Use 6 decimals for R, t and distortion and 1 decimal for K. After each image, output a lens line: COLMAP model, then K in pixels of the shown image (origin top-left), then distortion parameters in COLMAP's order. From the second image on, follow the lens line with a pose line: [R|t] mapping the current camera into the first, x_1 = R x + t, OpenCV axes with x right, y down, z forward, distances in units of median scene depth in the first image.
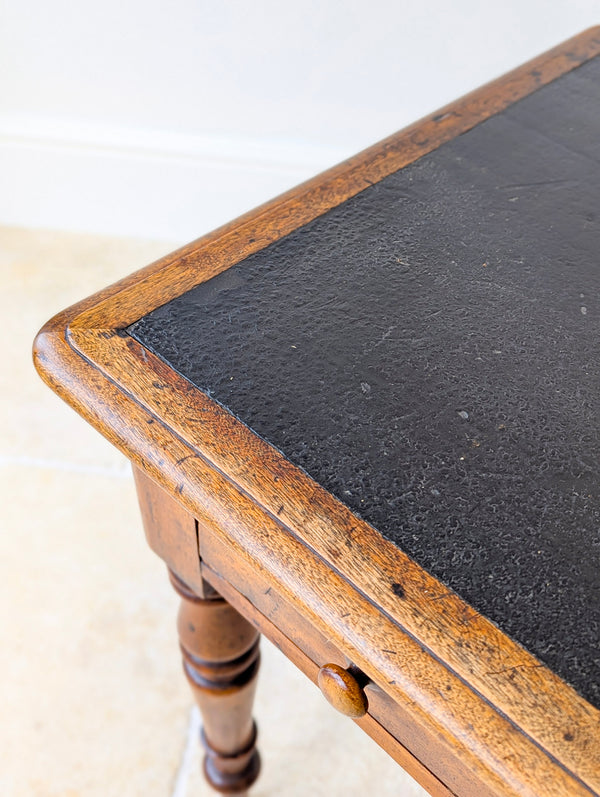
lens RADIAL K [[848.7, 0, 297.9], [0, 848.7, 396.0], [0, 0, 1]] dist [0.036760, 0.000000]
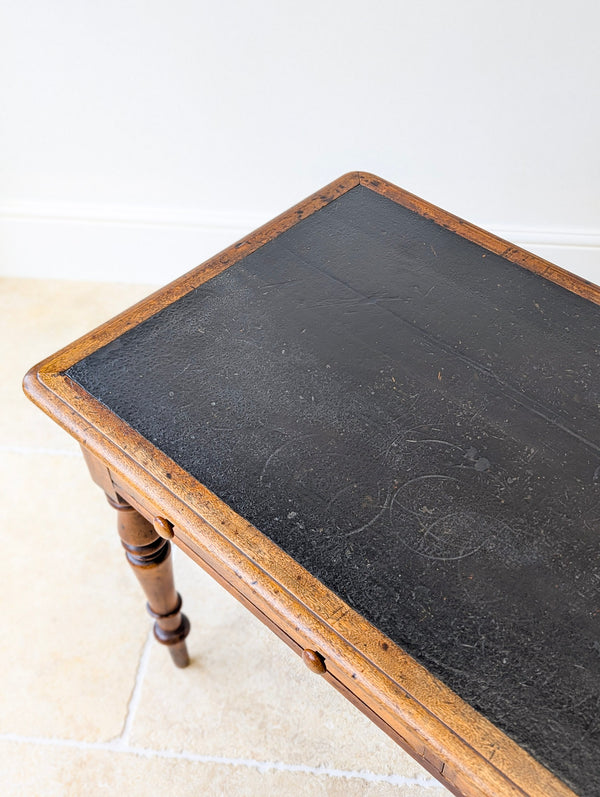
lens RADIAL K [[848.7, 0, 298.5], [0, 848.7, 399.1], [0, 0, 1]] dist [0.036760, 0.000000]
pose [[0.998184, -0.048035, -0.036351, 0.451796], [0.048266, 0.998819, 0.005511, 0.007095], [0.036043, -0.007255, 0.999324, -1.107355]]
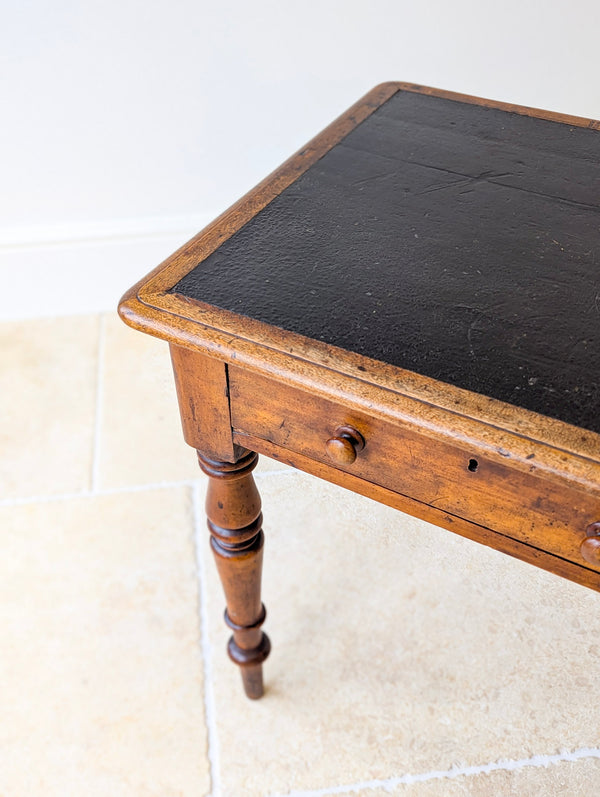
lens RADIAL K [[848.7, 0, 283.3], [0, 848.7, 411.4], [0, 0, 1]] dist [0.036760, 0.000000]
pose [[0.963836, -0.215030, 0.157426, -0.295359], [0.226457, 0.972266, -0.058447, 0.302073], [-0.140492, 0.091984, 0.985800, -0.689462]]
